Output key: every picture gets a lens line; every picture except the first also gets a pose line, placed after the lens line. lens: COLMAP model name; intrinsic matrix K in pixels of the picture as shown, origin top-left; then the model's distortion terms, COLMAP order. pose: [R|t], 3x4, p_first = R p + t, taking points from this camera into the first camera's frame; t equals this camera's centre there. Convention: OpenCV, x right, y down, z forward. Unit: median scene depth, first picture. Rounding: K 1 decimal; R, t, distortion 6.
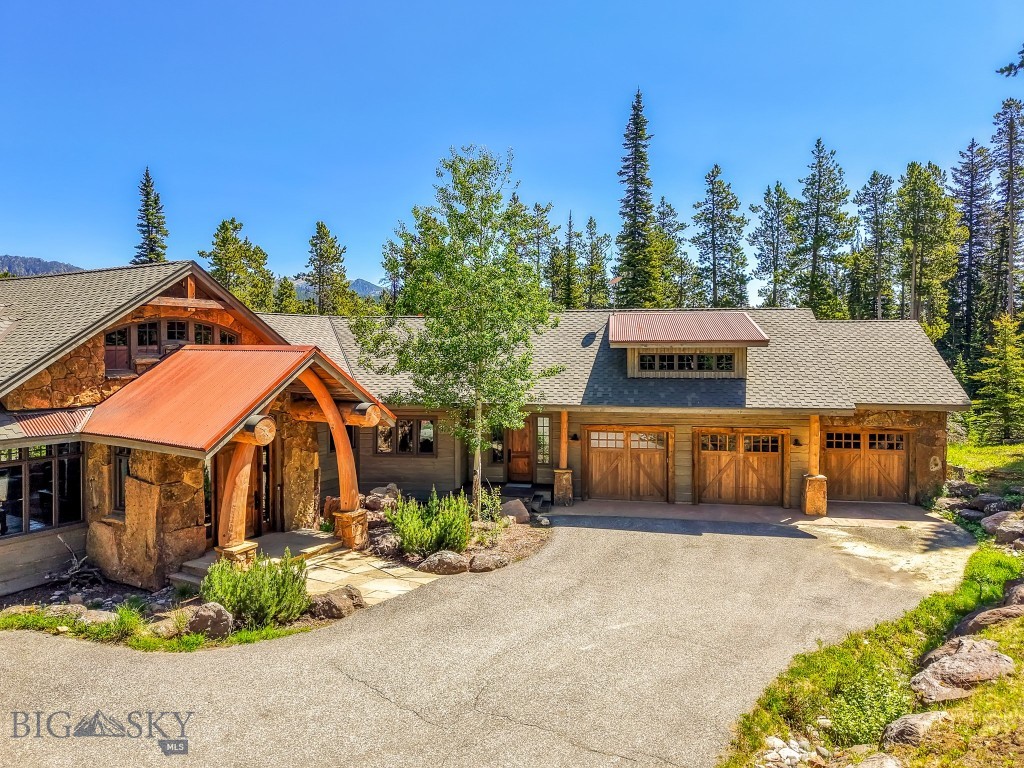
lens RADIAL K [[722.2, 0, 507.6], [0, 722.2, 353.6], [0, 0, 1]] dist [0.035754, -0.004630]
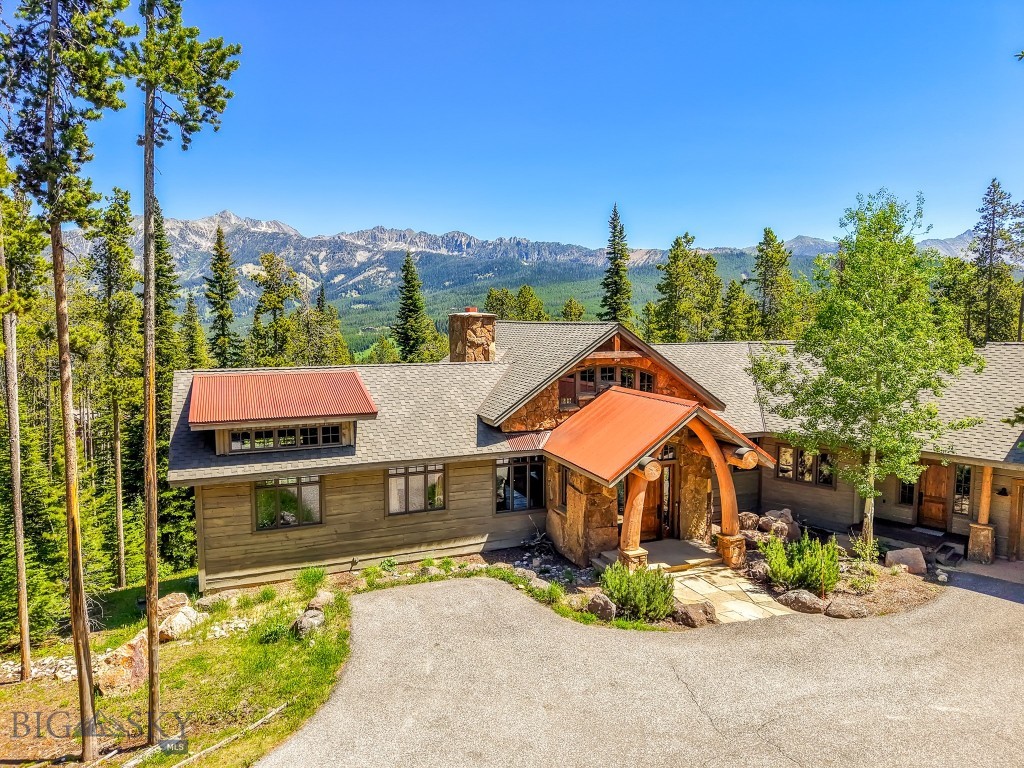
lens RADIAL K [[722.2, 0, 507.6], [0, 722.2, 353.6], [0, 0, 1]] dist [0.035754, -0.004630]
pose [[0.799732, 0.046094, -0.598585, 0.214735], [-0.012700, 0.998124, 0.059892, -0.165948], [0.600223, -0.040296, 0.798817, -0.187958]]
